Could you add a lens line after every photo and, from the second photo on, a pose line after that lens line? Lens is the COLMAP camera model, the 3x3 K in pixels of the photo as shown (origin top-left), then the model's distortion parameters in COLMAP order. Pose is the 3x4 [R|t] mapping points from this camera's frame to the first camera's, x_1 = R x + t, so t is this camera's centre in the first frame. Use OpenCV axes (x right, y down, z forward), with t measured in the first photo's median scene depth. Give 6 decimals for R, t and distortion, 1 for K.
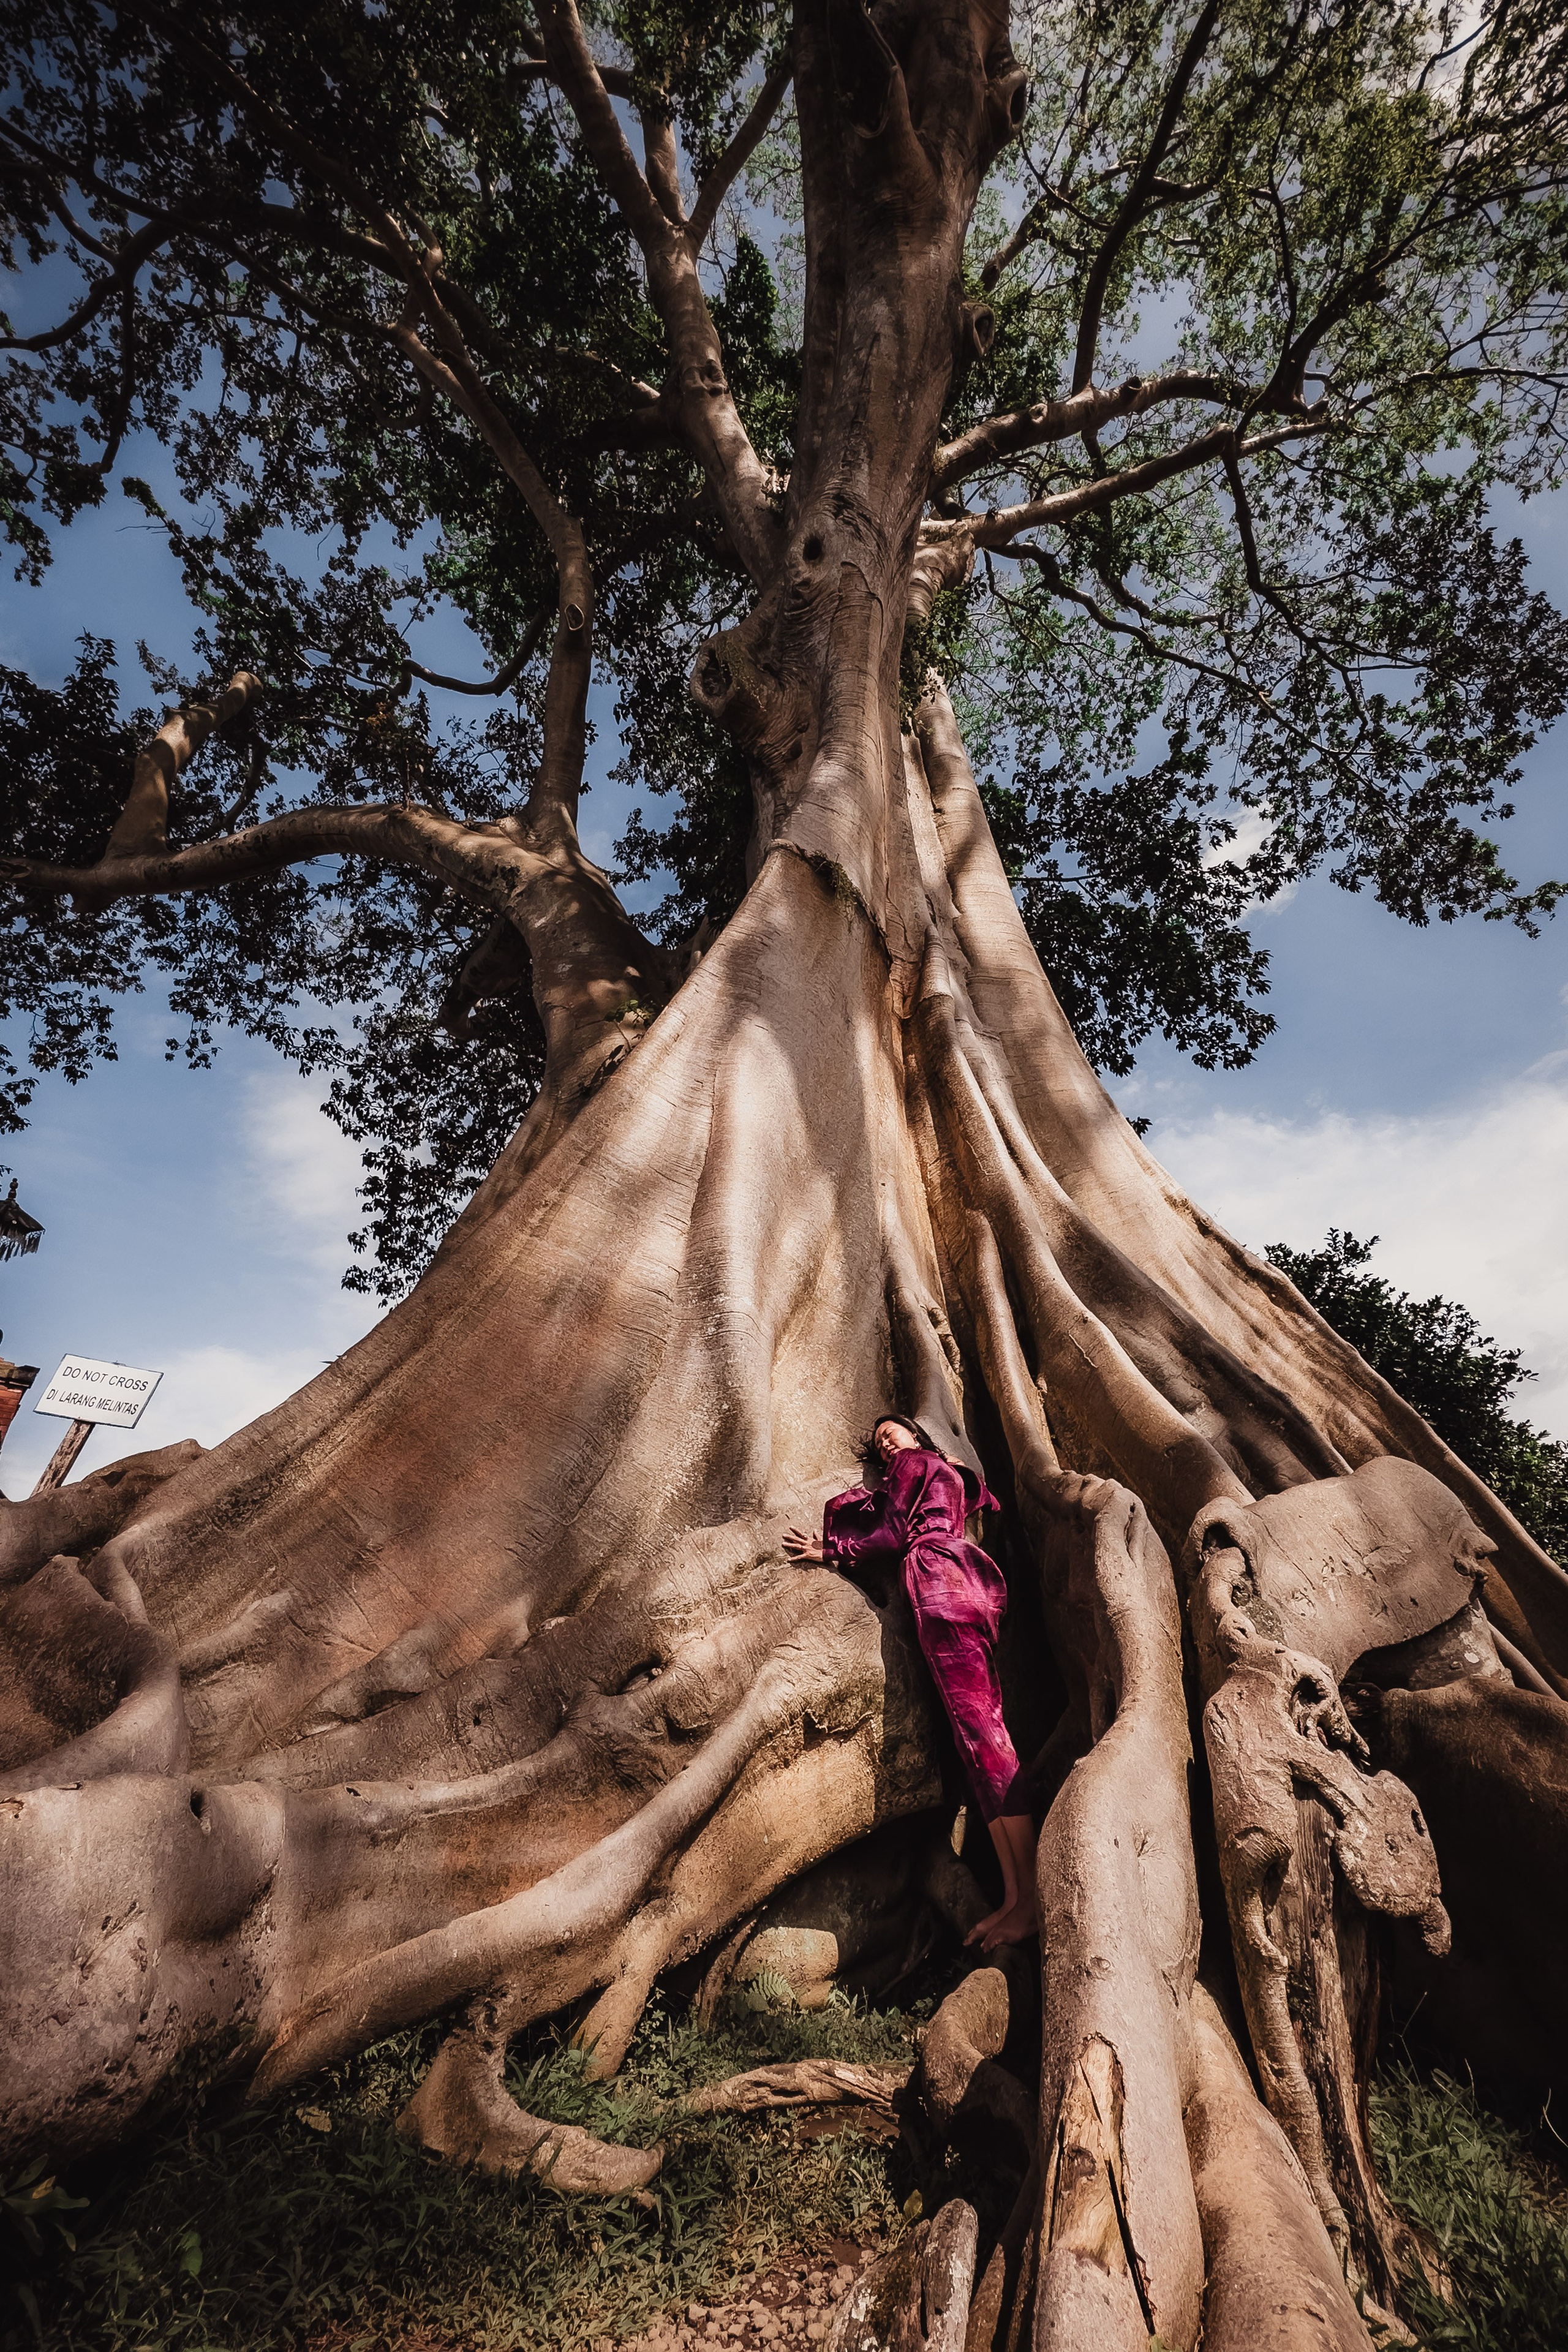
lens RADIAL K [[977.9, 0, 801.1], [0, 977.9, 1176.8], [0, 0, 1]] dist [-0.012951, 0.002353]
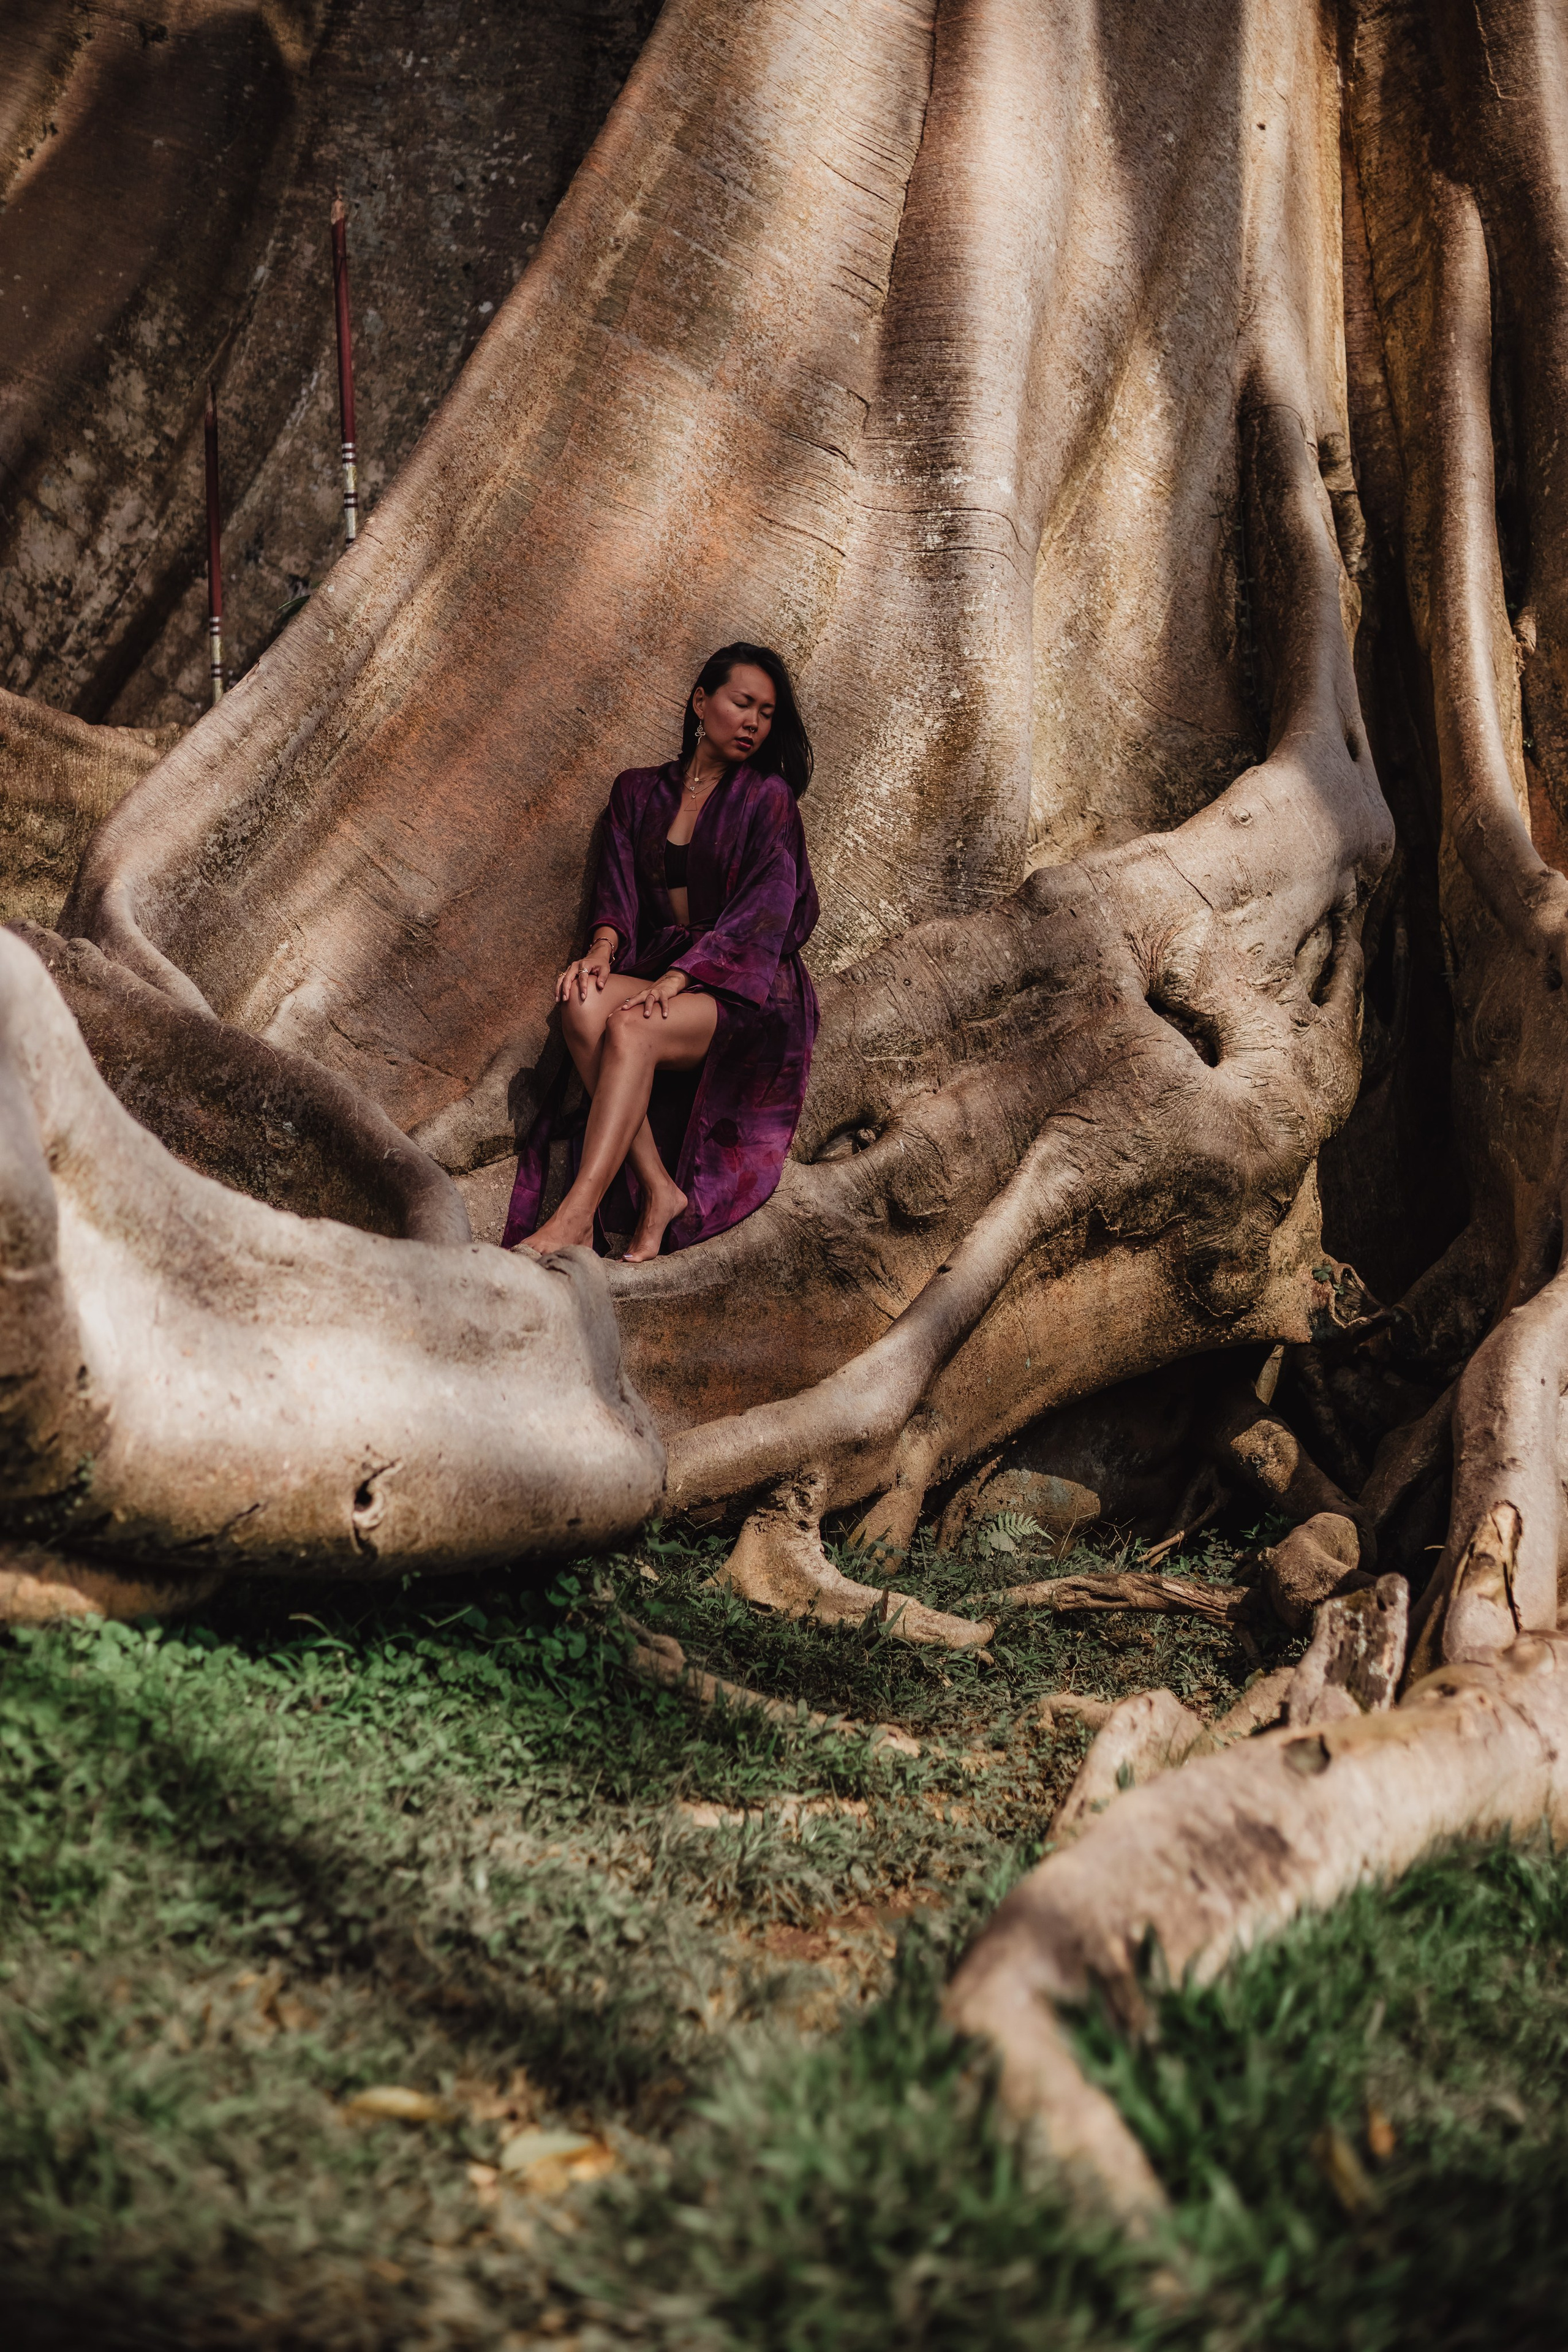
lens RADIAL K [[3367.6, 0, 765.4], [0, 3367.6, 1173.2], [0, 0, 1]] dist [0.019321, -0.160997]
pose [[0.994464, 0.080332, 0.067729, -0.161742], [-0.103475, 0.860740, 0.498417, -0.256538], [-0.018258, -0.502667, 0.864288, -0.419727]]
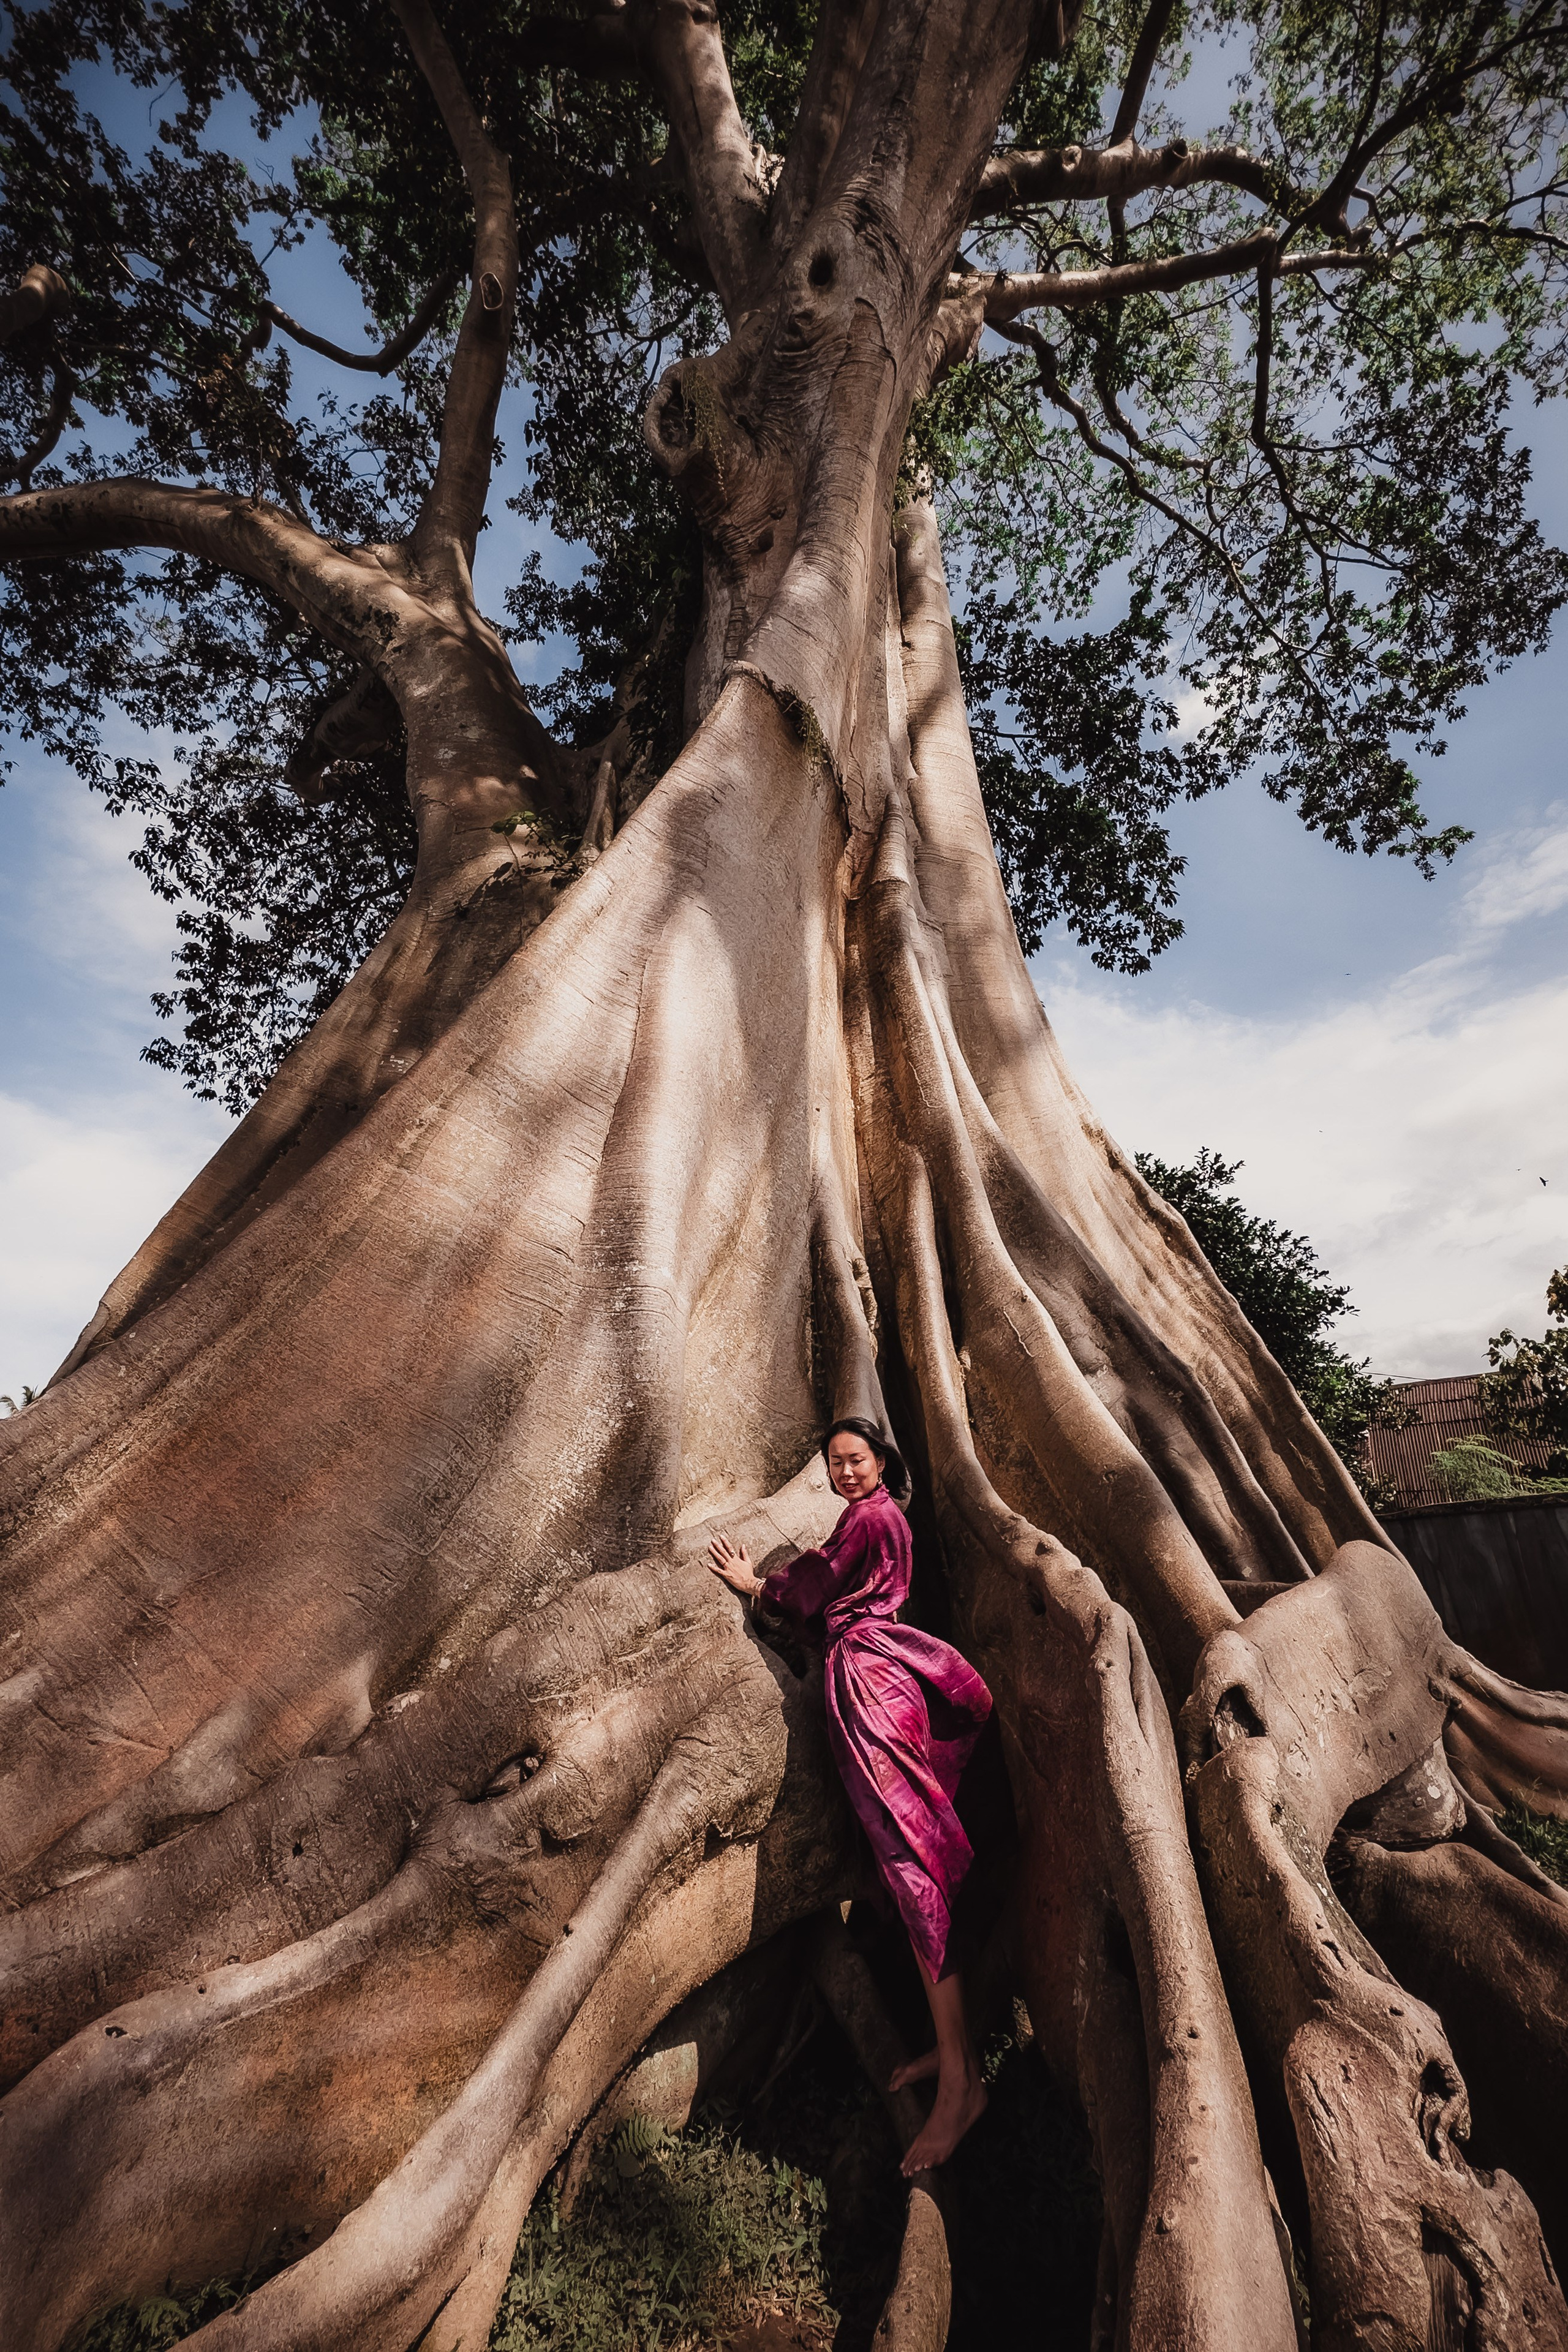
lens RADIAL K [[977.9, 0, 801.1], [0, 977.9, 1176.8], [0, 0, 1]] dist [-0.012951, 0.002353]
pose [[0.982056, 0.111689, 0.151959, -0.046356], [-0.136694, 0.976683, 0.165546, -0.062556], [-0.129926, -0.183347, 0.974424, 0.116036]]
